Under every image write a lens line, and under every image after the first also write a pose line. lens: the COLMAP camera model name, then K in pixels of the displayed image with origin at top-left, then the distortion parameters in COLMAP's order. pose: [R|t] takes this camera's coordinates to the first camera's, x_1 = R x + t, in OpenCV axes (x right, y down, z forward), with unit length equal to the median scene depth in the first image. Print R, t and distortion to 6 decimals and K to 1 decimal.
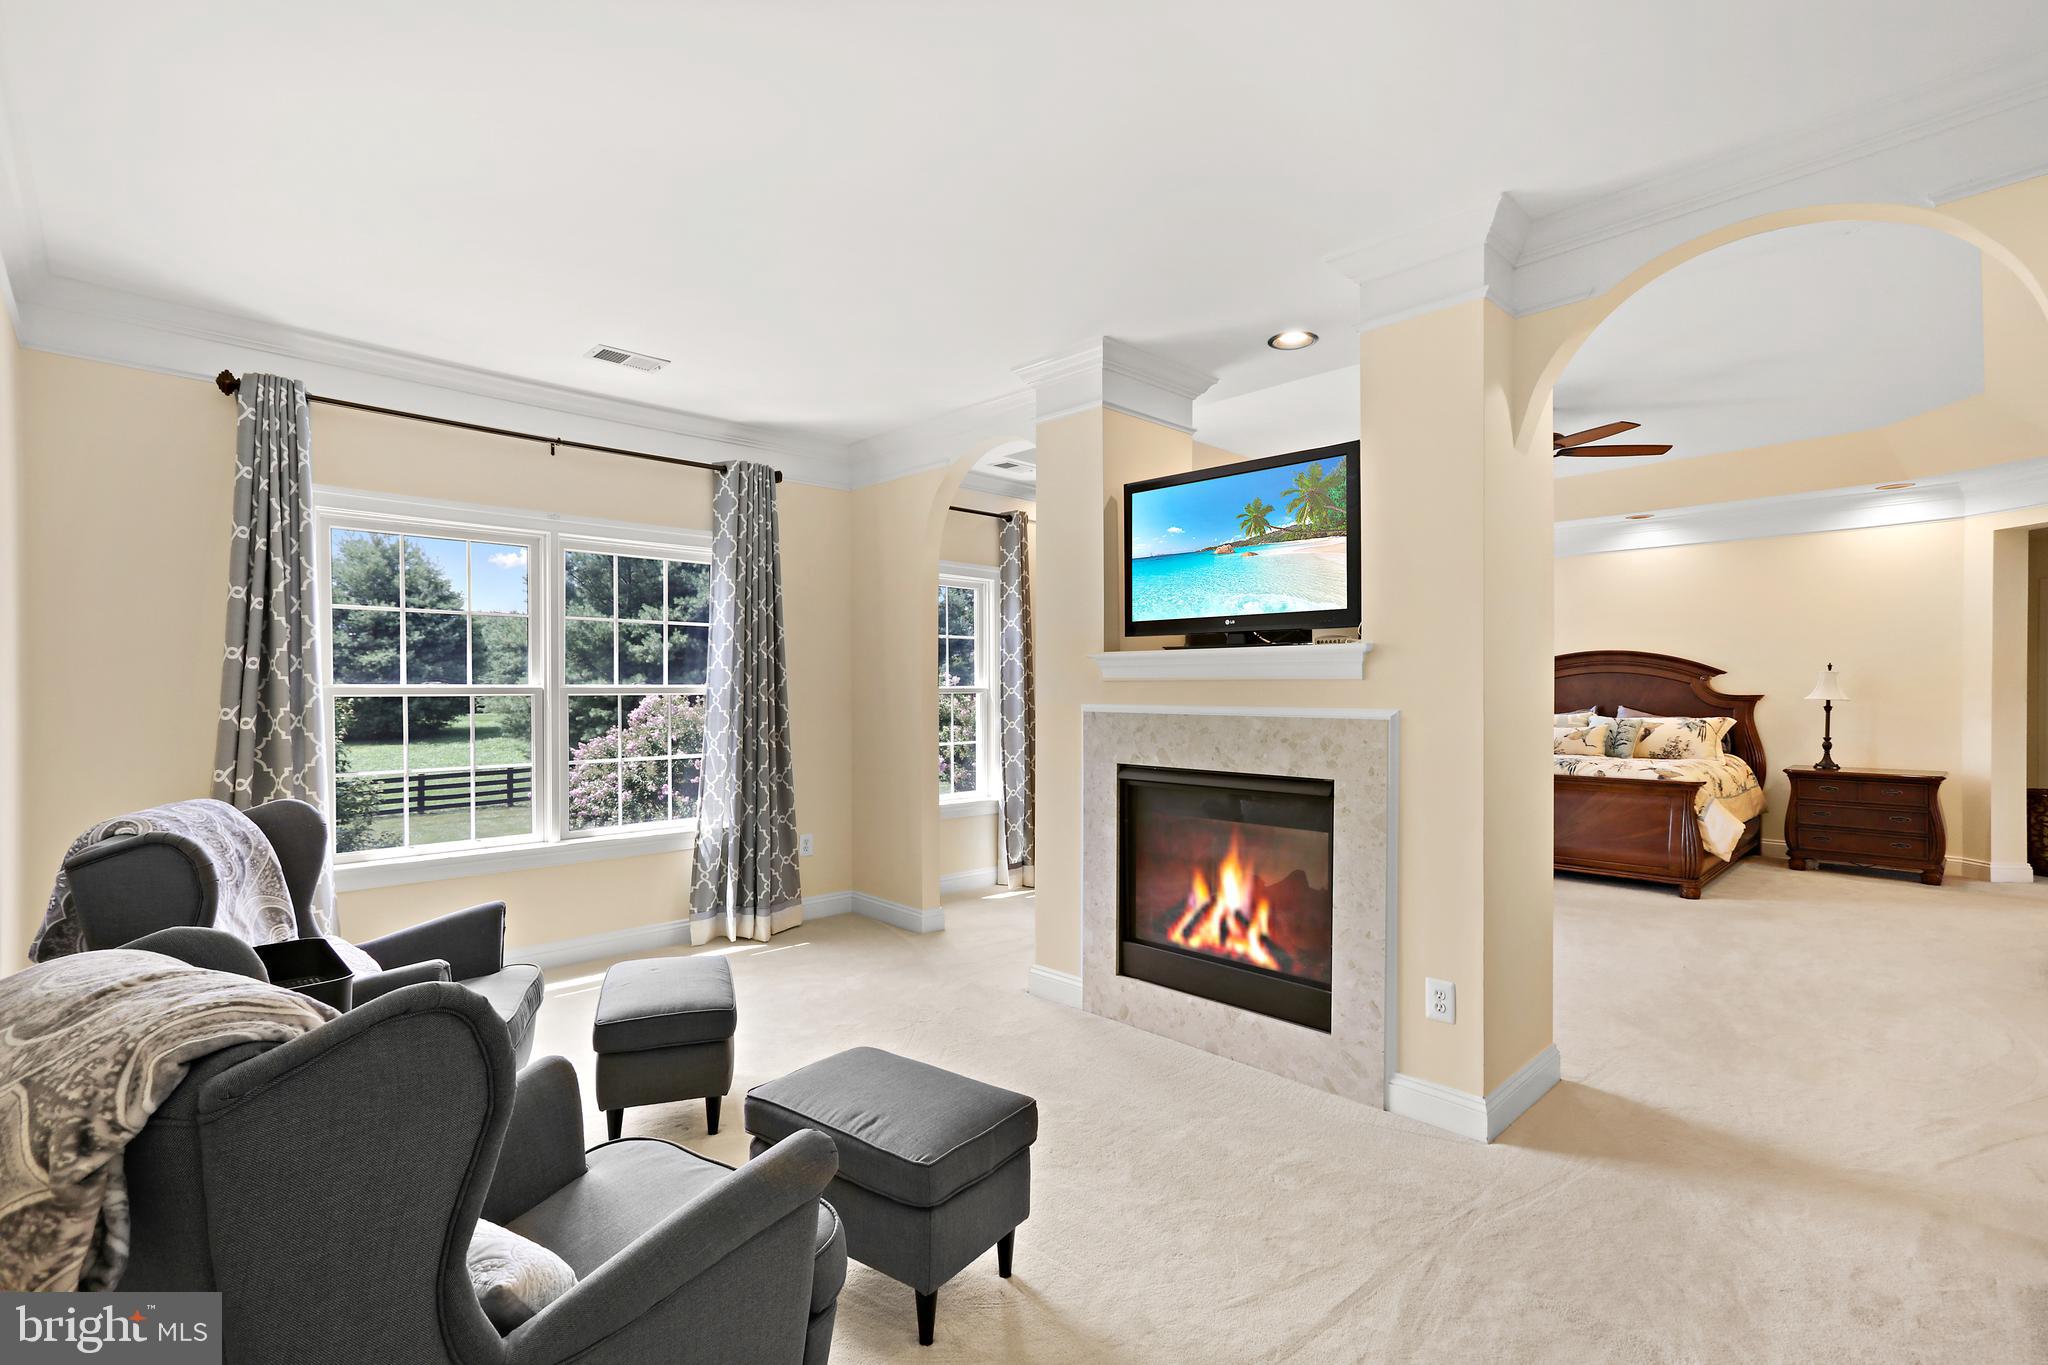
lens RADIAL K [[865.0, 0, 1021.6], [0, 865.0, 700.6], [0, 0, 1]] dist [-0.044313, 0.018437]
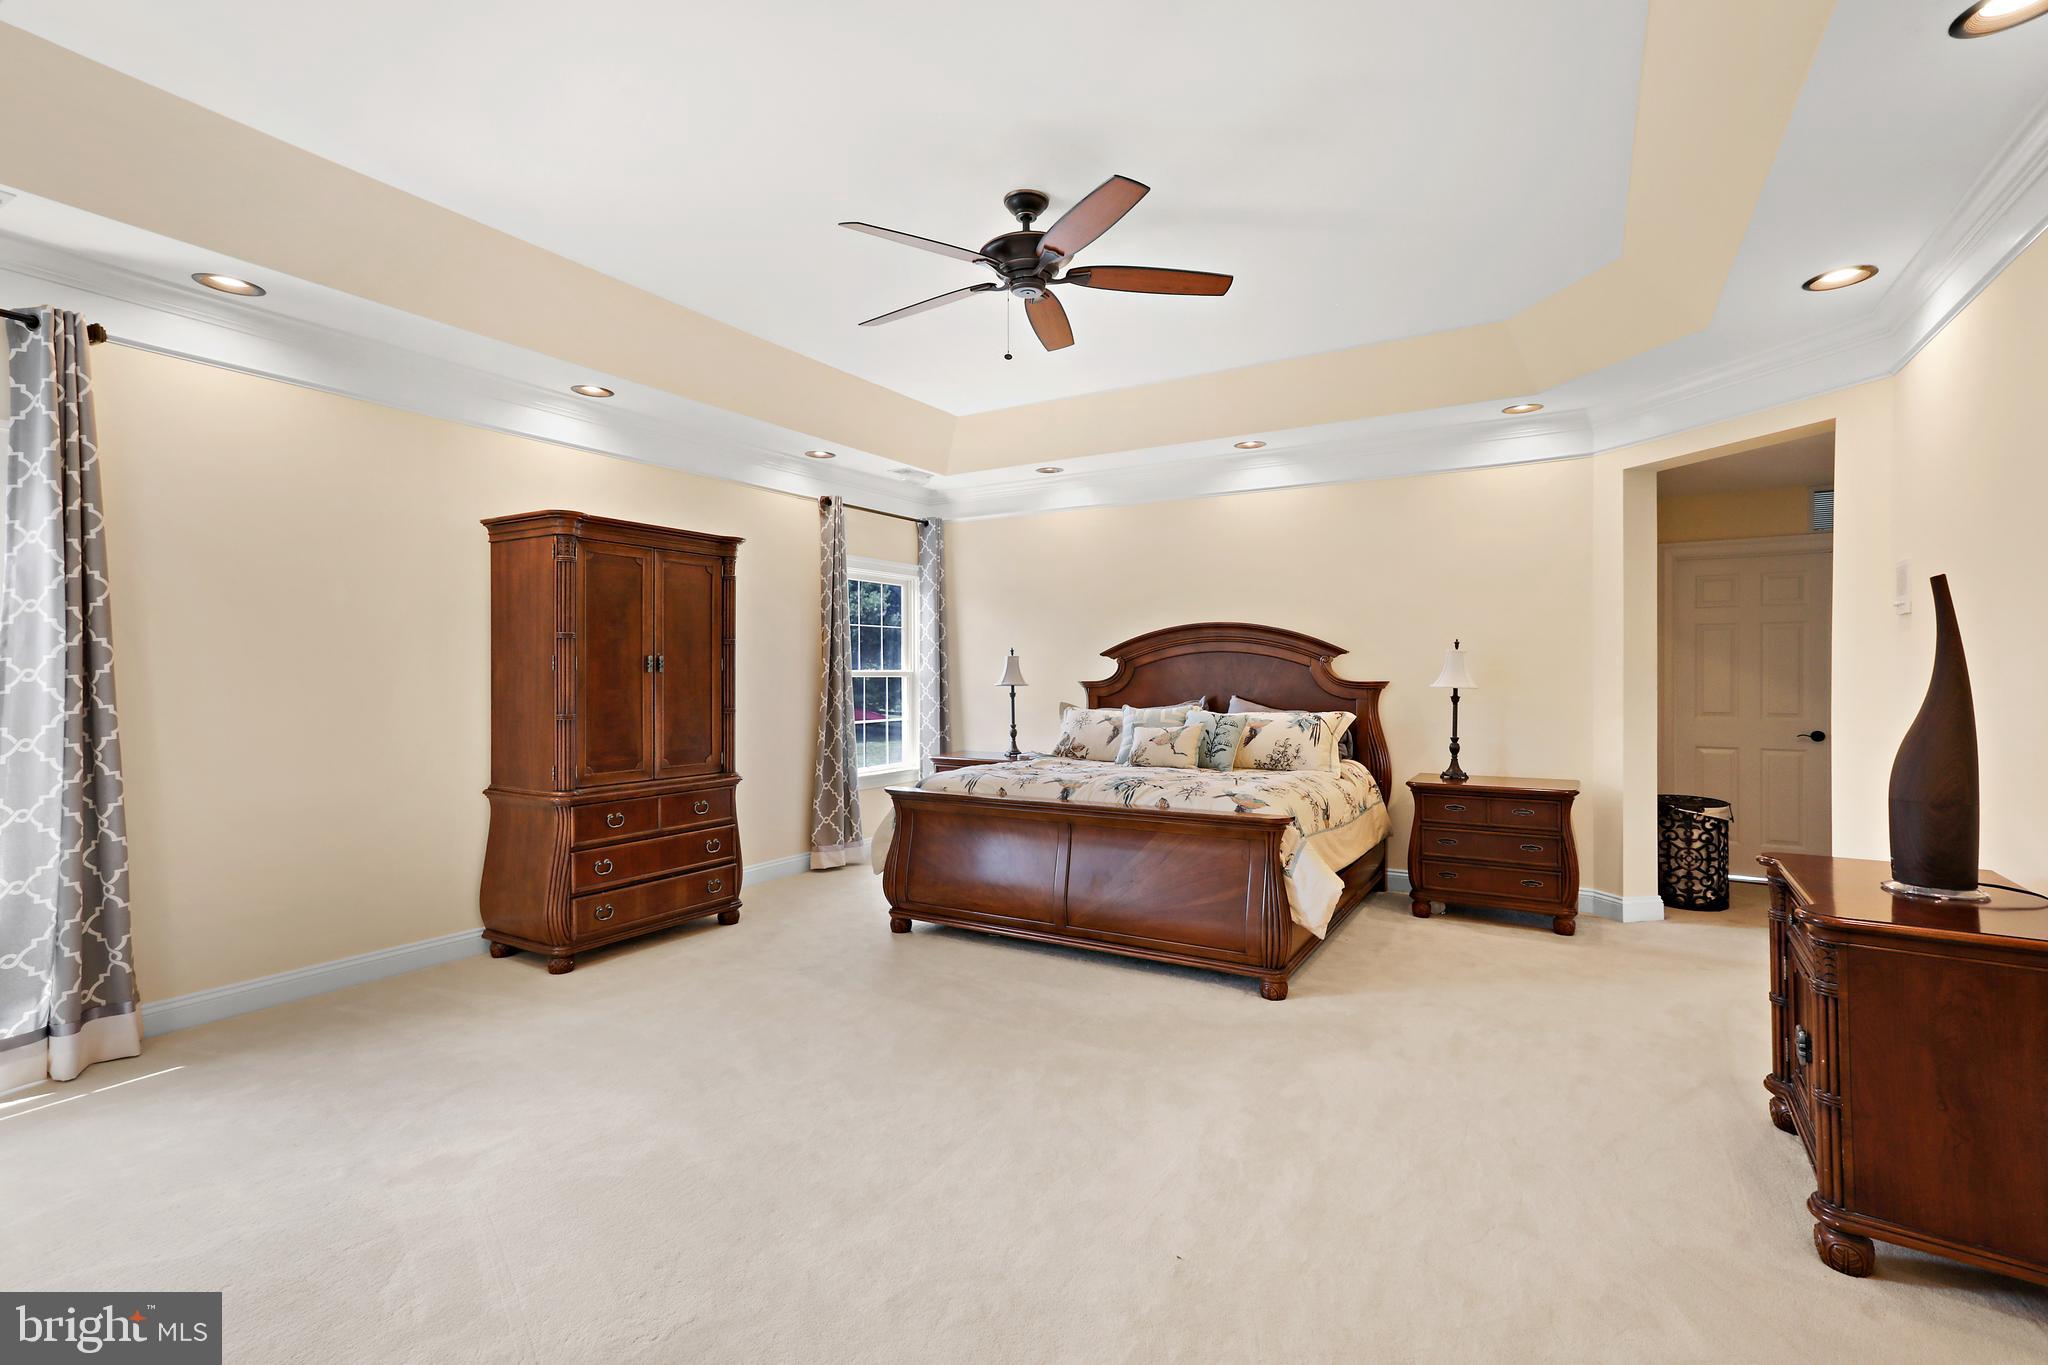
lens RADIAL K [[953.0, 0, 1024.0], [0, 953.0, 682.5], [0, 0, 1]] dist [-0.002749, 0.000168]
pose [[0.949695, -0.004404, 0.313147, 0.317868], [0.004496, 0.999990, 0.000429, -0.008105], [-0.313145, 0.001001, 0.949705, 0.305719]]
